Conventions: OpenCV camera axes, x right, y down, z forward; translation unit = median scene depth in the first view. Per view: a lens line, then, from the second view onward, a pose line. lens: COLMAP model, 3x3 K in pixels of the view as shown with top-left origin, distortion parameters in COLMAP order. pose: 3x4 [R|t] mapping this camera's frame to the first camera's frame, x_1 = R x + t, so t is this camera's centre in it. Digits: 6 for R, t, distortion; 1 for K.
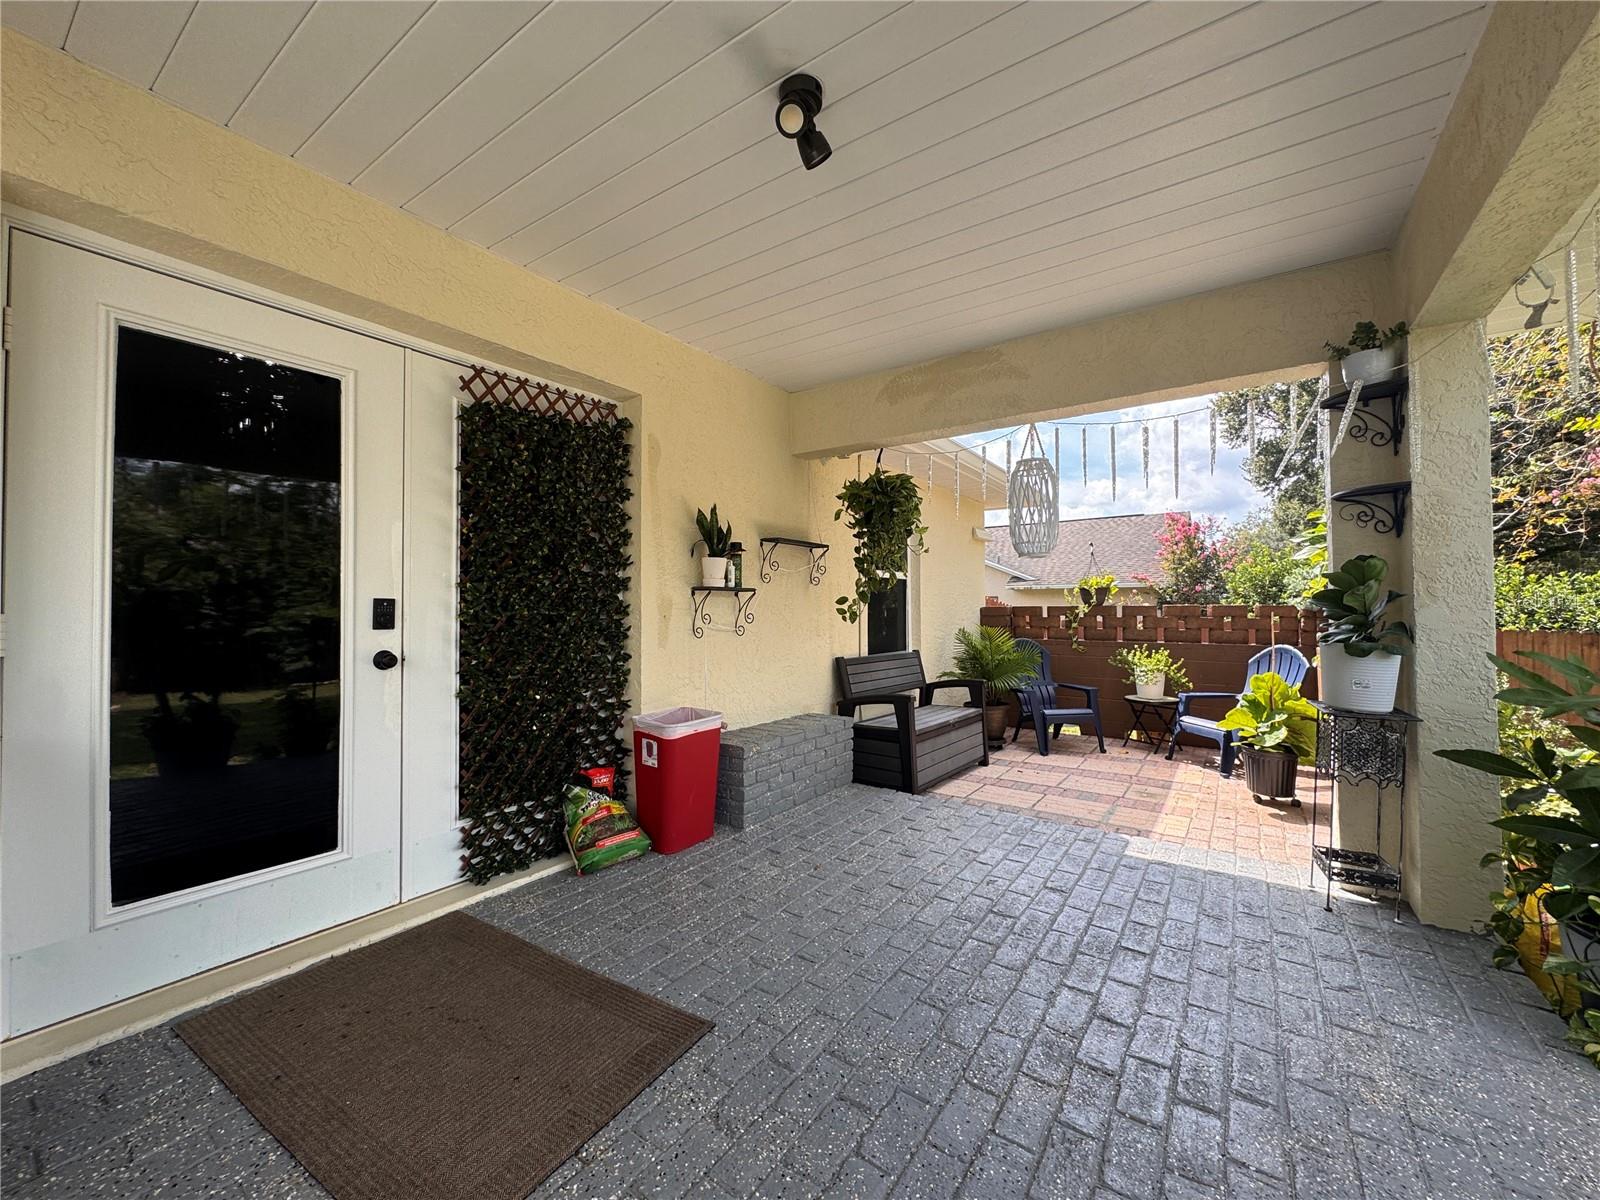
lens RADIAL K [[647.0, 0, 804.0], [0, 647.0, 601.8], [0, 0, 1]] dist [-0.000249, -0.000104]
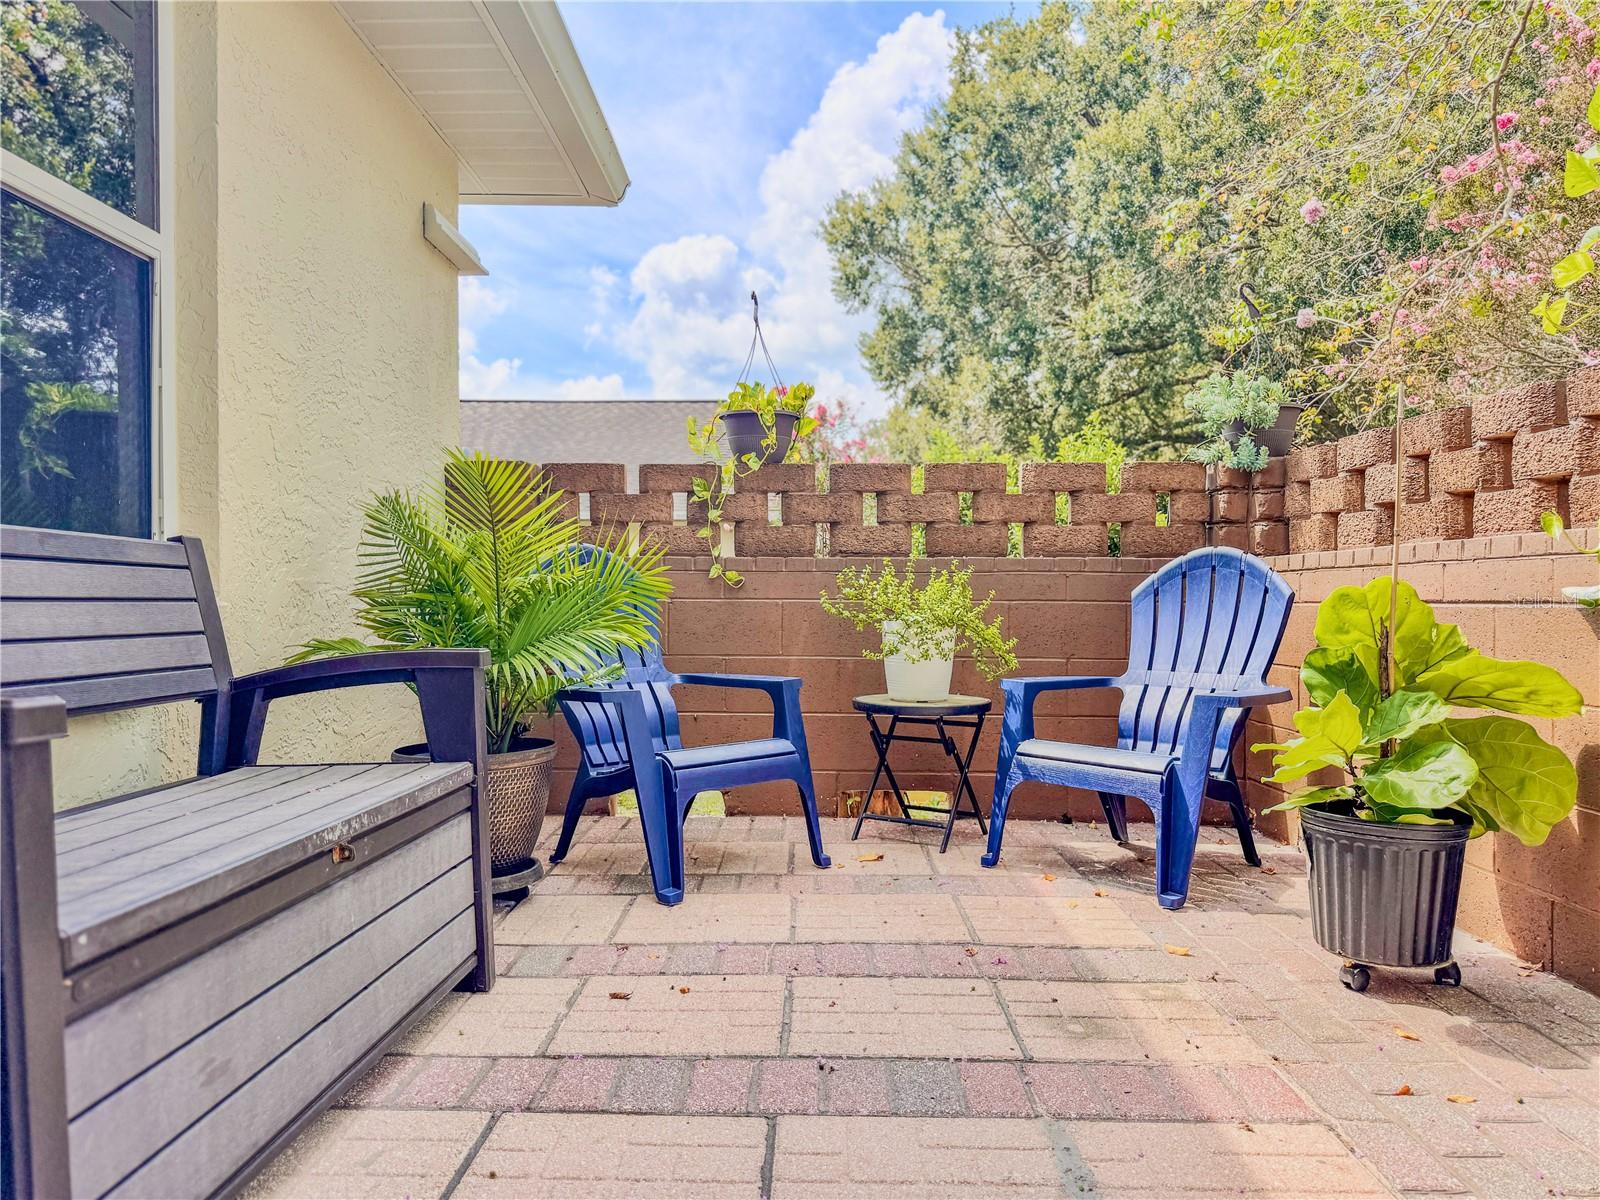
lens RADIAL K [[1130.9, 0, 805.7], [0, 1130.9, 600.0], [0, 0, 1]] dist [0.006010, -0.001117]
pose [[0.829845, 0.001682, 0.557991, 0.128582], [-0.010924, 0.999853, 0.013233, 0.088261], [-0.557886, -0.017077, 0.829742, 0.525911]]
